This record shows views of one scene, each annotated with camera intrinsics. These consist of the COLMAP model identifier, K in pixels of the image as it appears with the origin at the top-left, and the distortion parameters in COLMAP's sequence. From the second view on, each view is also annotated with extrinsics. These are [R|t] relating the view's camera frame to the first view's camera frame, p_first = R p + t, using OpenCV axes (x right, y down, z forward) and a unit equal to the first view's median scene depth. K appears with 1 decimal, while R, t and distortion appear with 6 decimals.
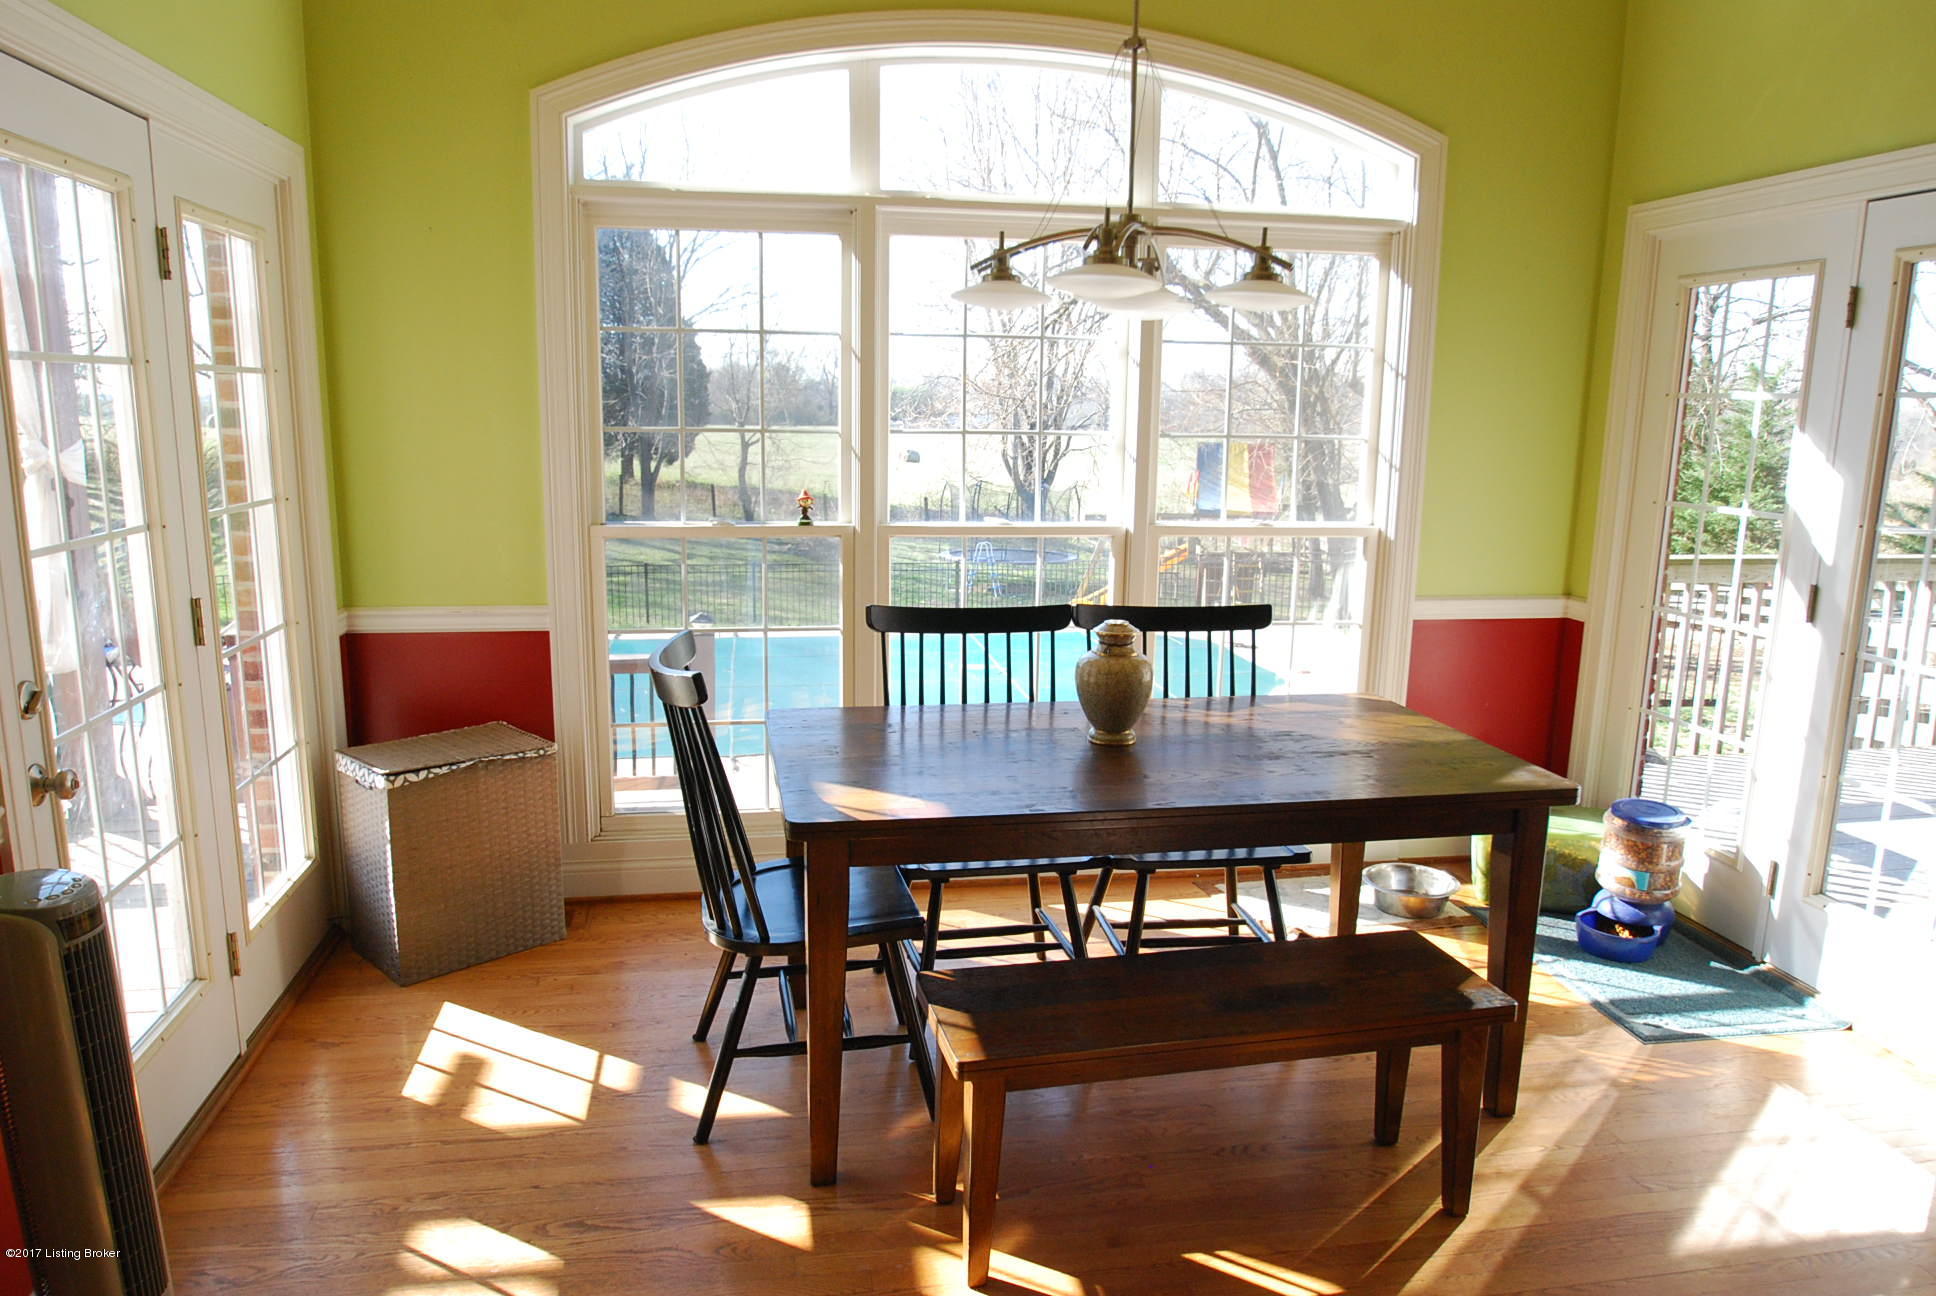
lens RADIAL K [[1327.7, 0, 966.5], [0, 1327.7, 650.4], [0, 0, 1]] dist [-0.026132, -0.001727]
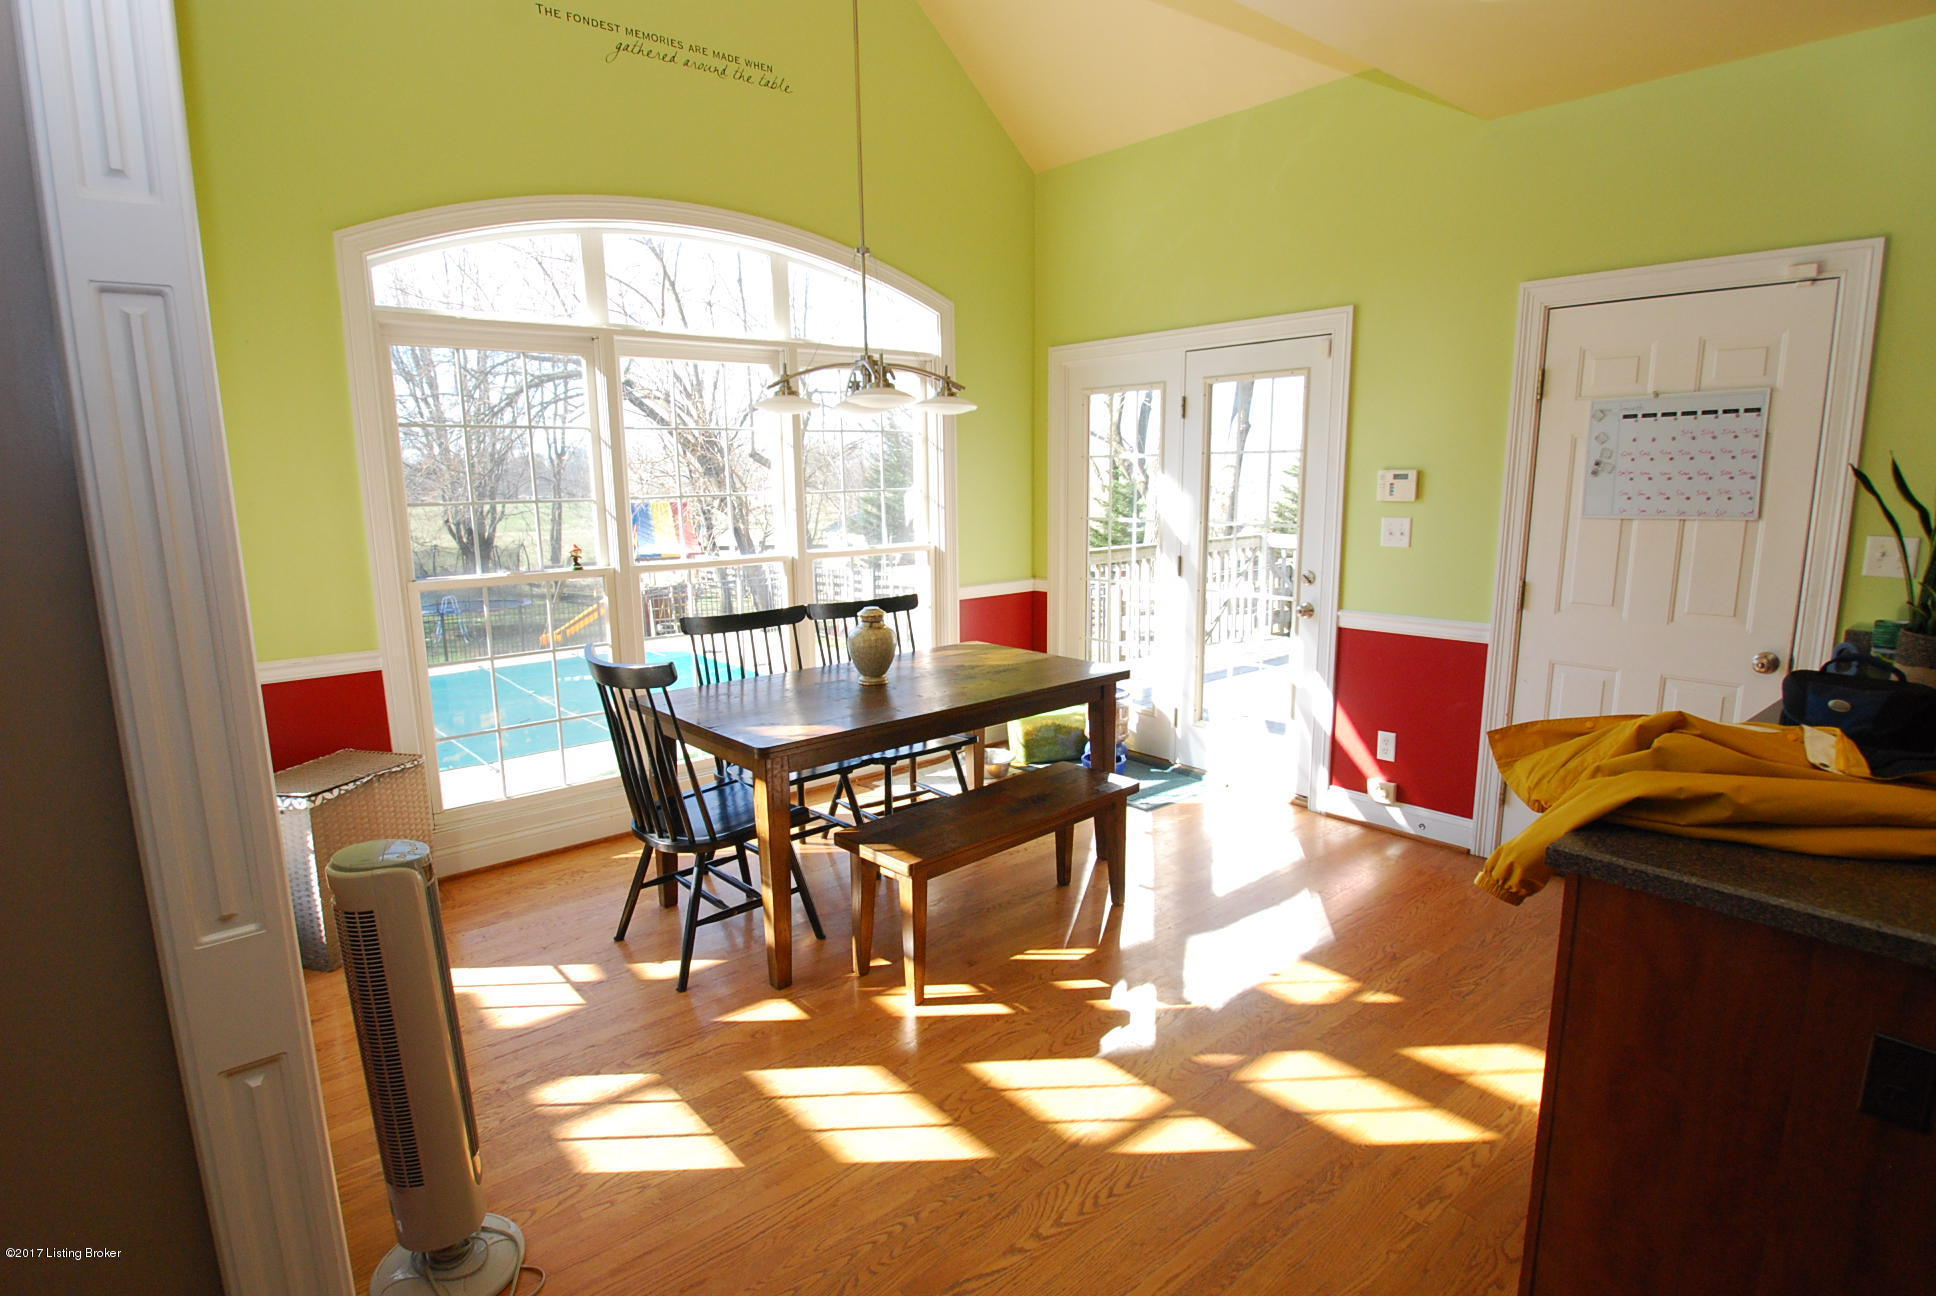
lens RADIAL K [[1014.1, 0, 968.3], [0, 1014.1, 652.2], [0, 0, 1]] dist [-0.000159, -0.000709]
pose [[0.862002, -0.118219, 0.492927, -0.337856], [0.121864, 0.992235, 0.024860, 0.013045], [-0.492039, 0.038640, 0.869715, -0.100275]]
